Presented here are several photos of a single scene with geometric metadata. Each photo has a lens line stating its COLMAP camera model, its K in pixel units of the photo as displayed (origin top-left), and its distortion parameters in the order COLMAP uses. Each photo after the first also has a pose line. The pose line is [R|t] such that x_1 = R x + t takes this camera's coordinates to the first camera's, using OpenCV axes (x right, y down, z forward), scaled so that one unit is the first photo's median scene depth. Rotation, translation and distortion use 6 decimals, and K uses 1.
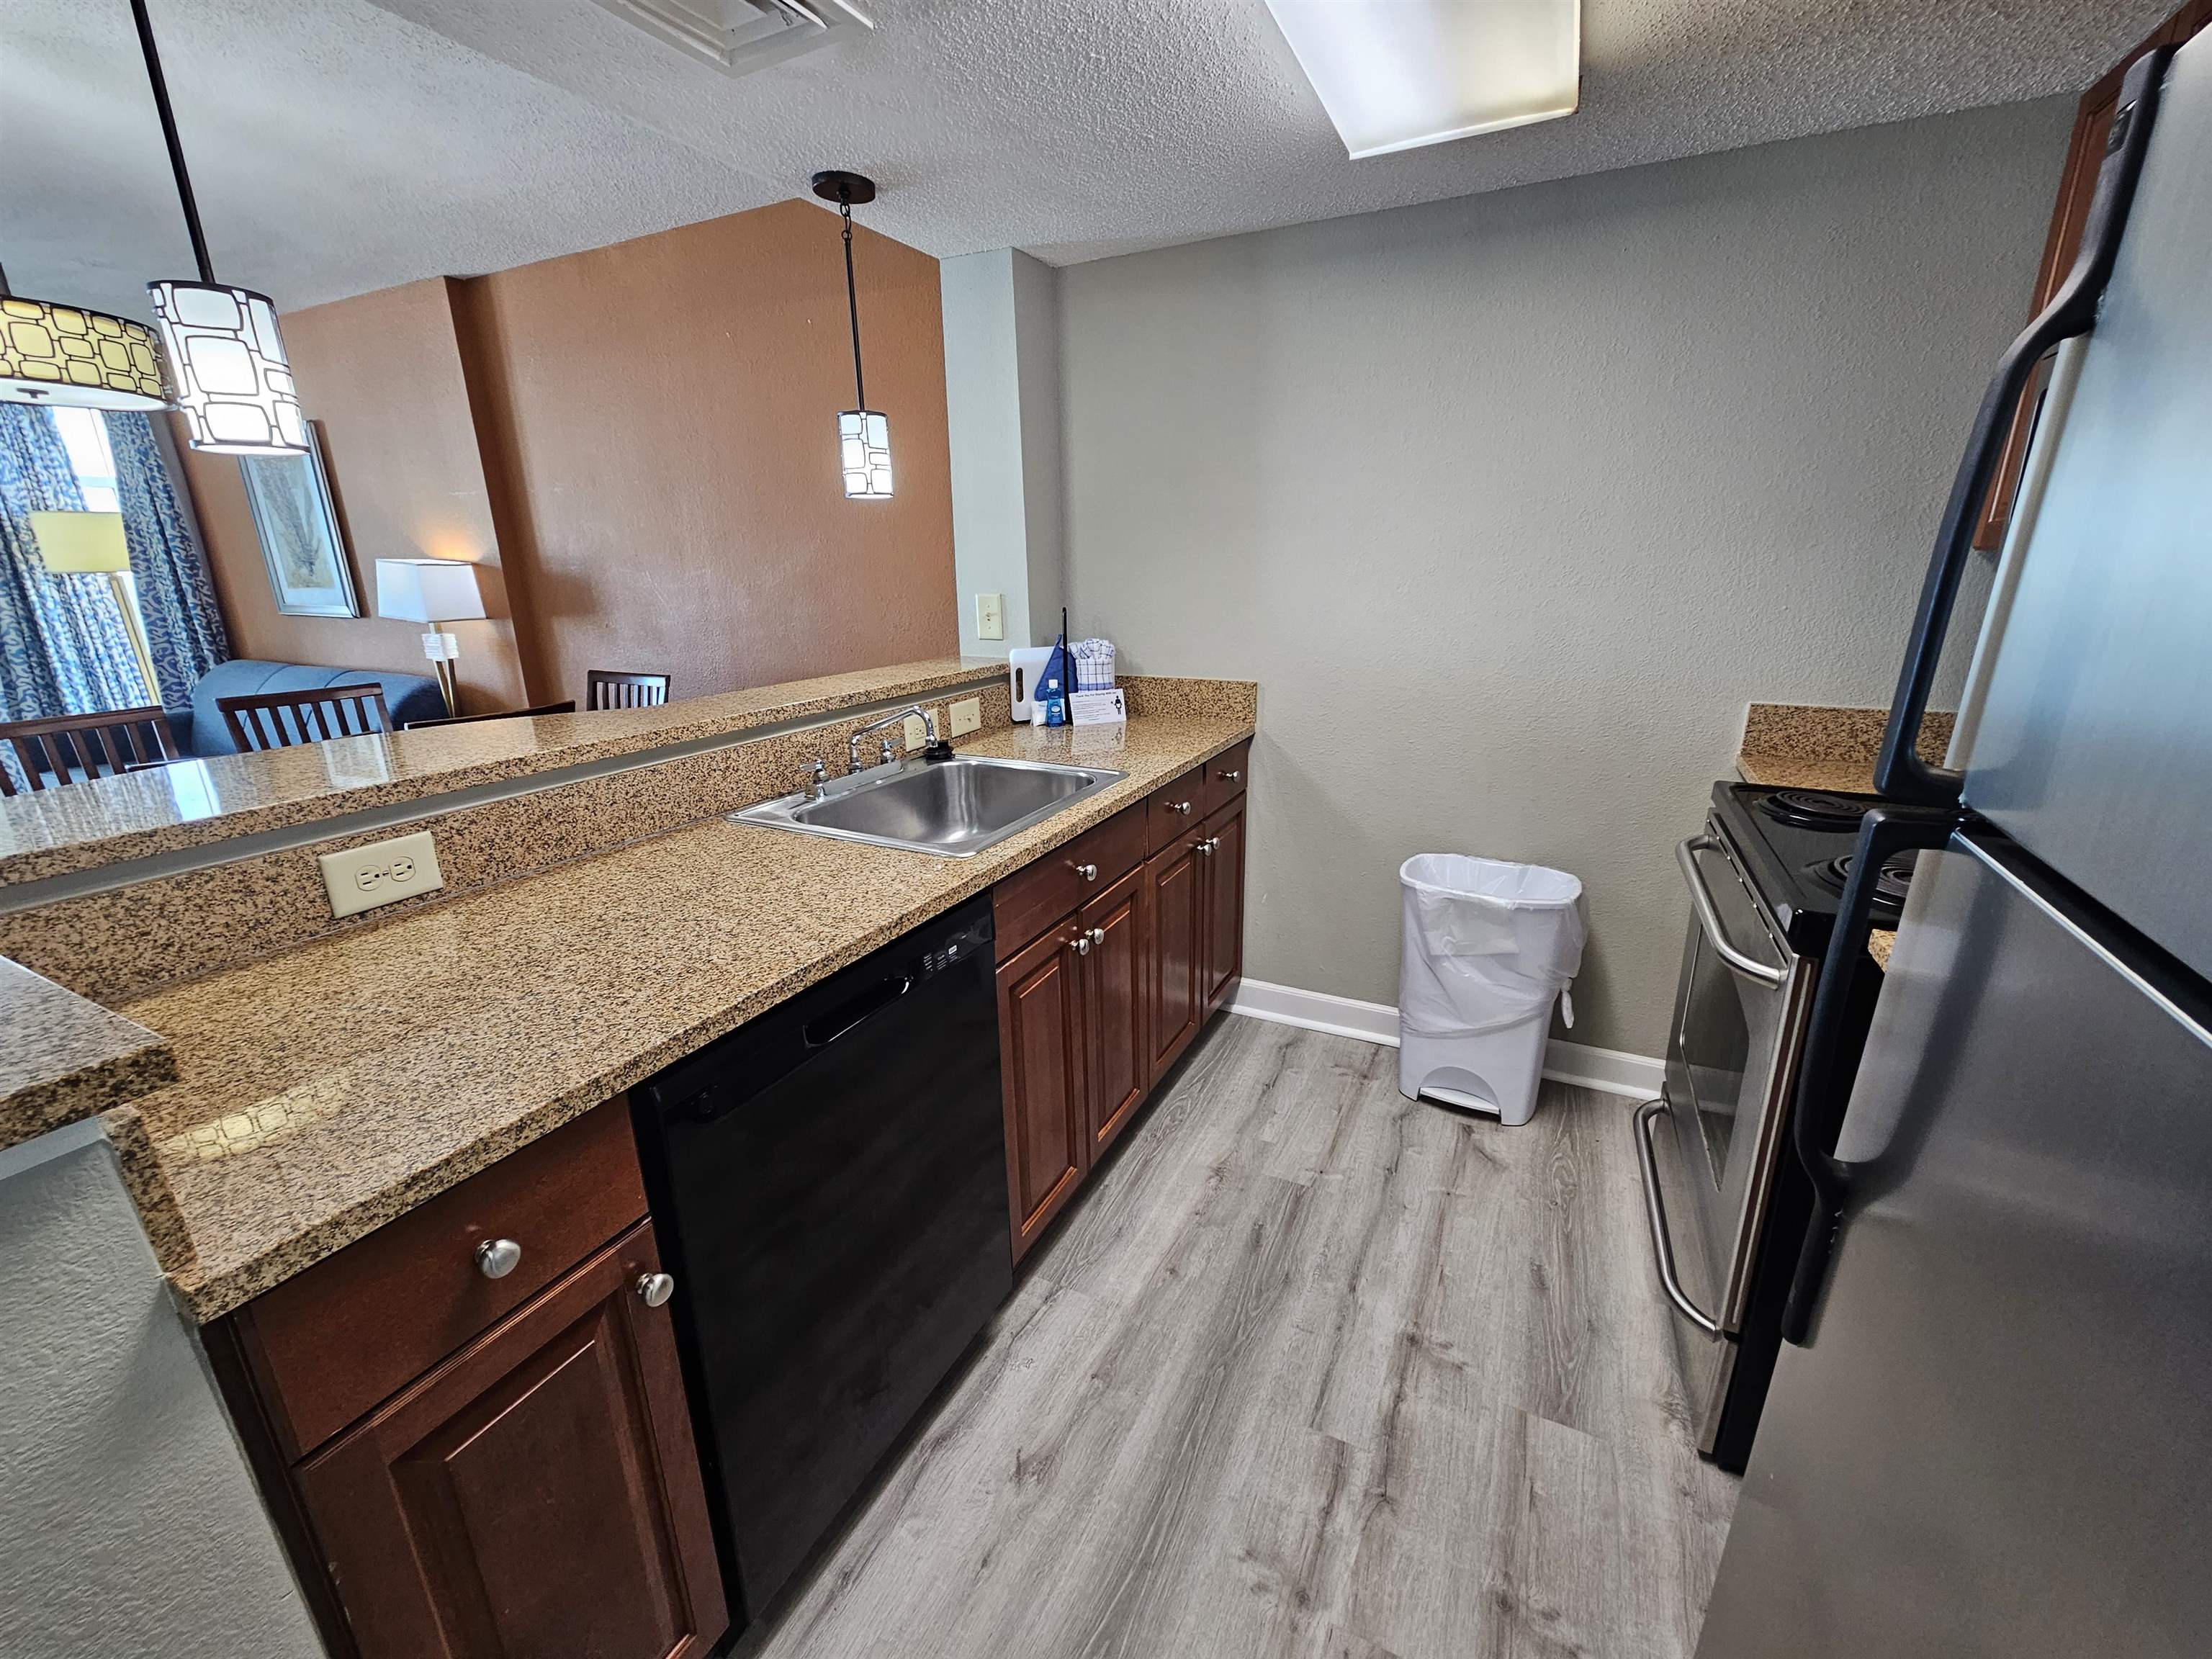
lens RADIAL K [[897.7, 0, 1111.0], [0, 897.7, 821.4], [0, 0, 1]] dist [-0.001689, 0.001454]
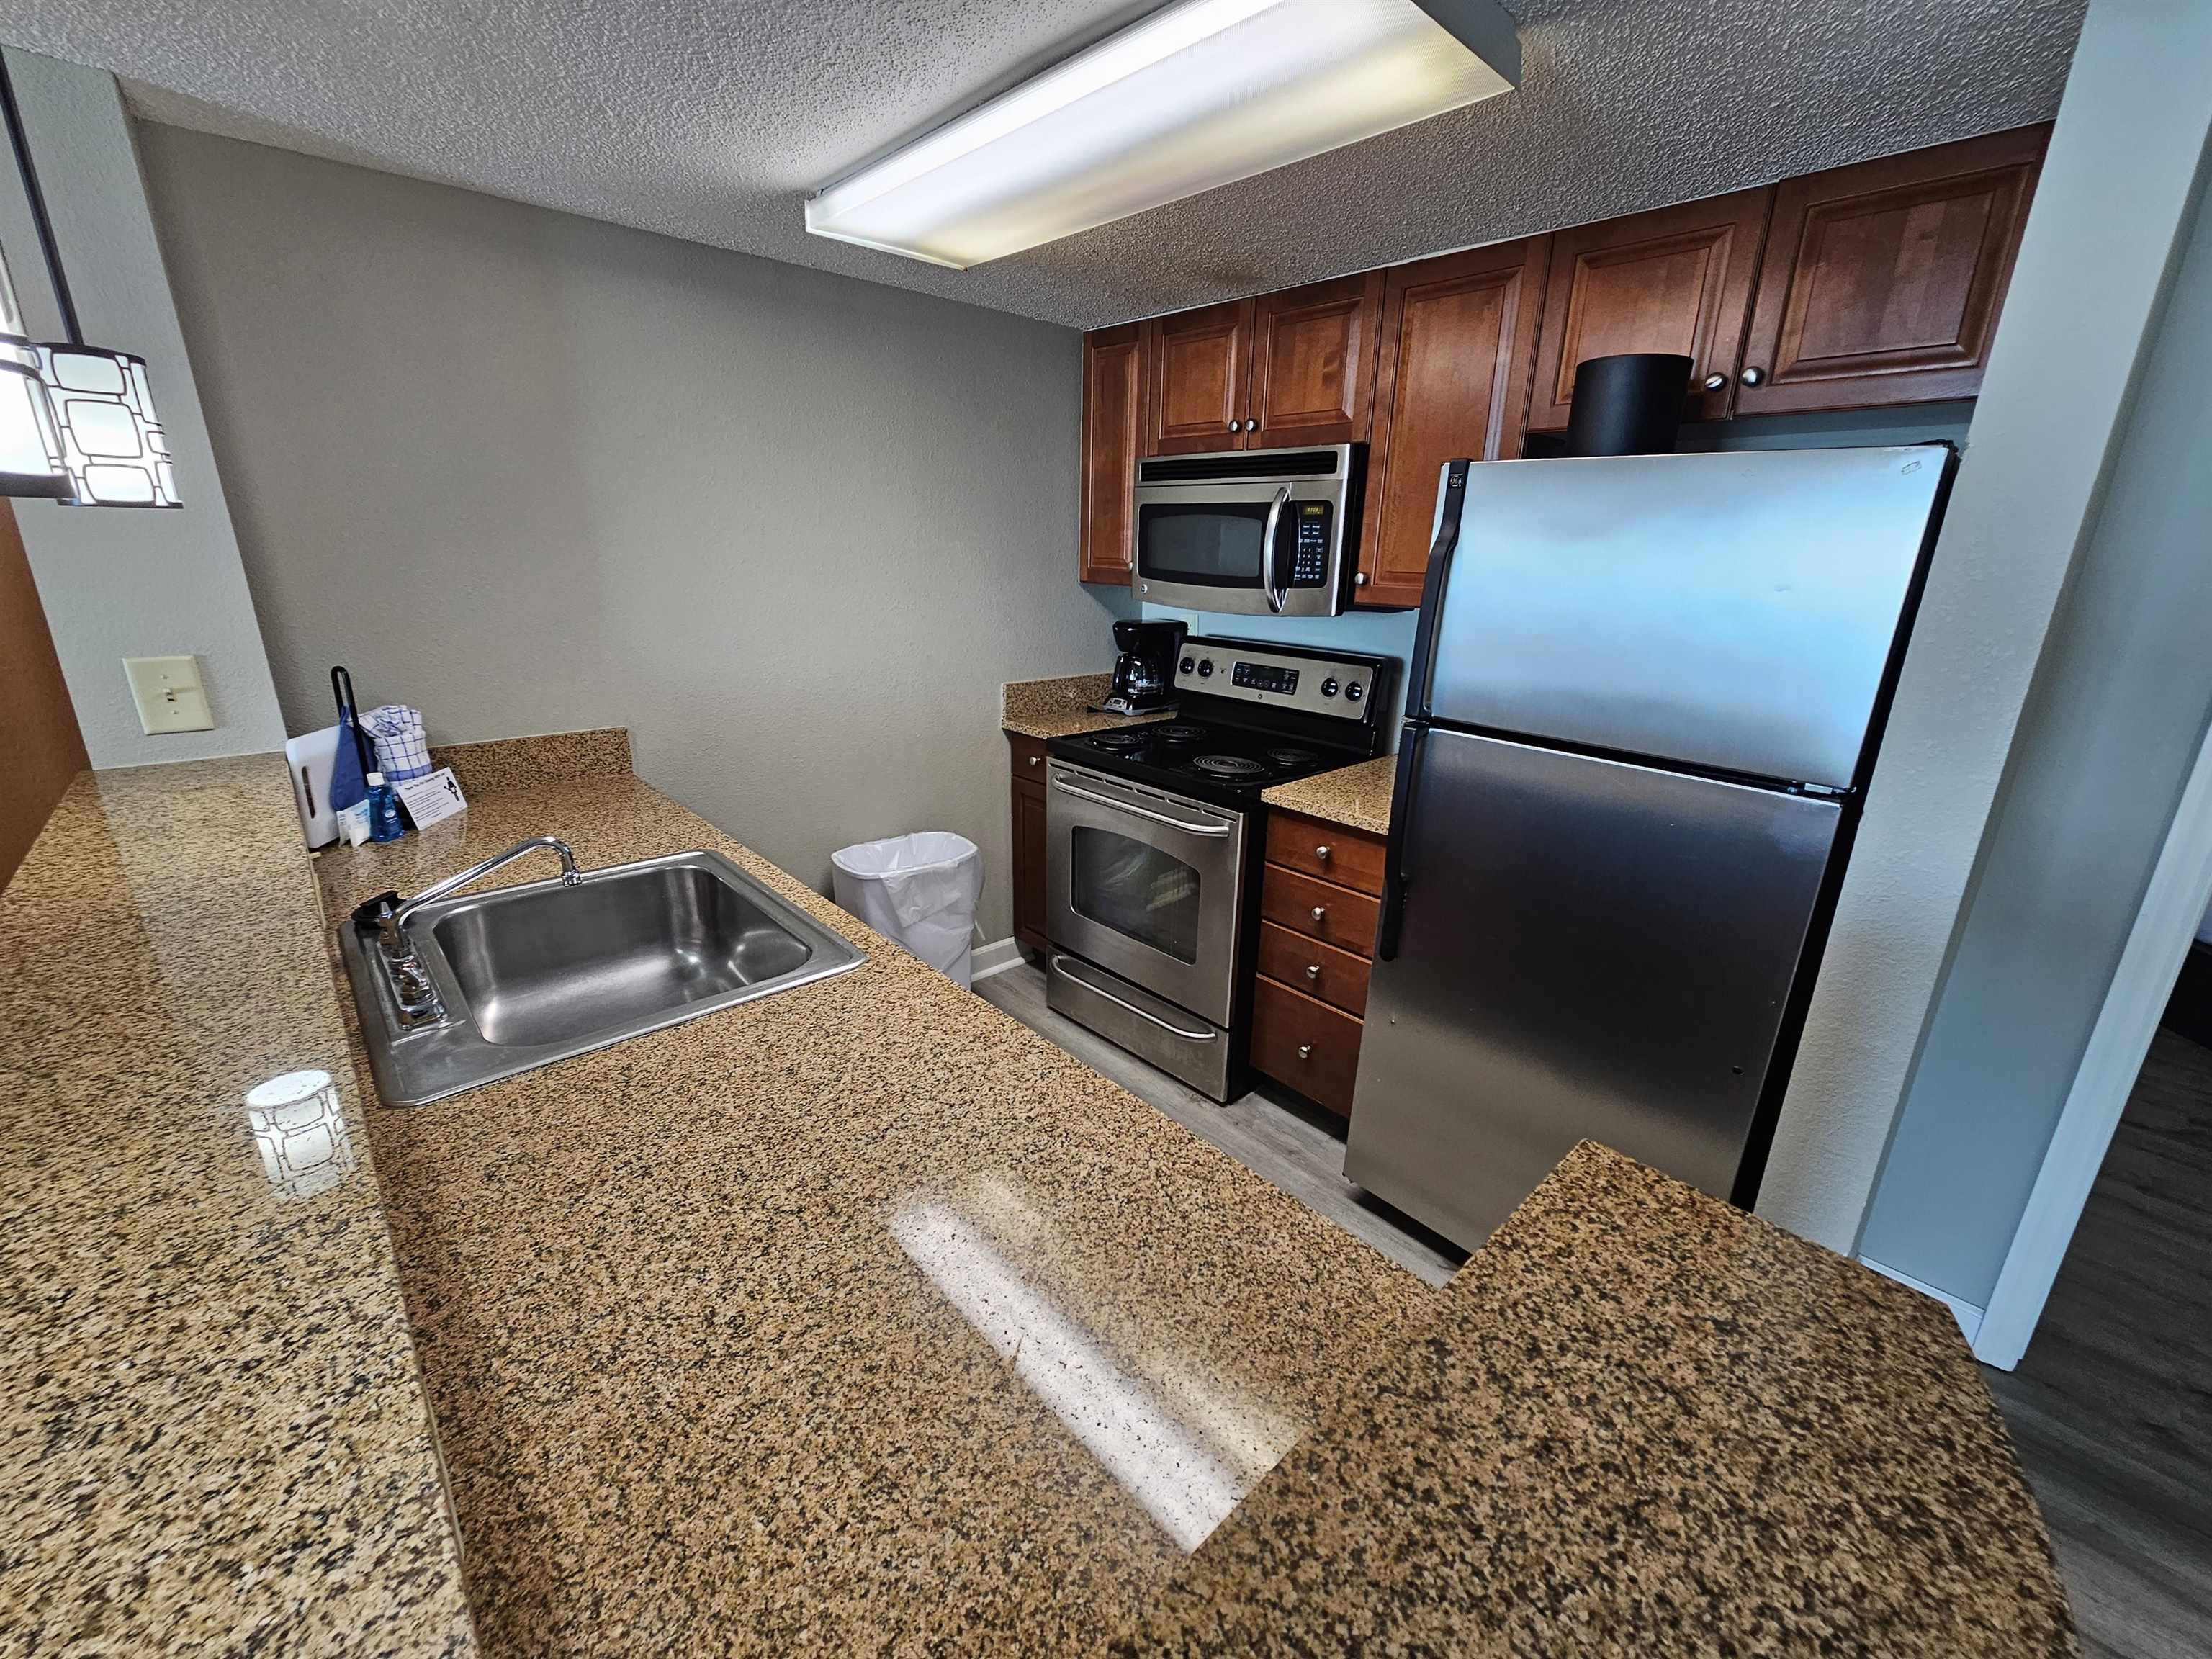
lens RADIAL K [[897.7, 0, 1115.2], [0, 897.7, 823.3], [0, 0, 1]] dist [-0.001689, 0.001454]
pose [[0.351103, -0.260748, 0.899298, -0.480034], [0.235318, 0.954190, 0.184791, -0.112758], [-0.906285, 0.146740, 0.396377, 0.221250]]
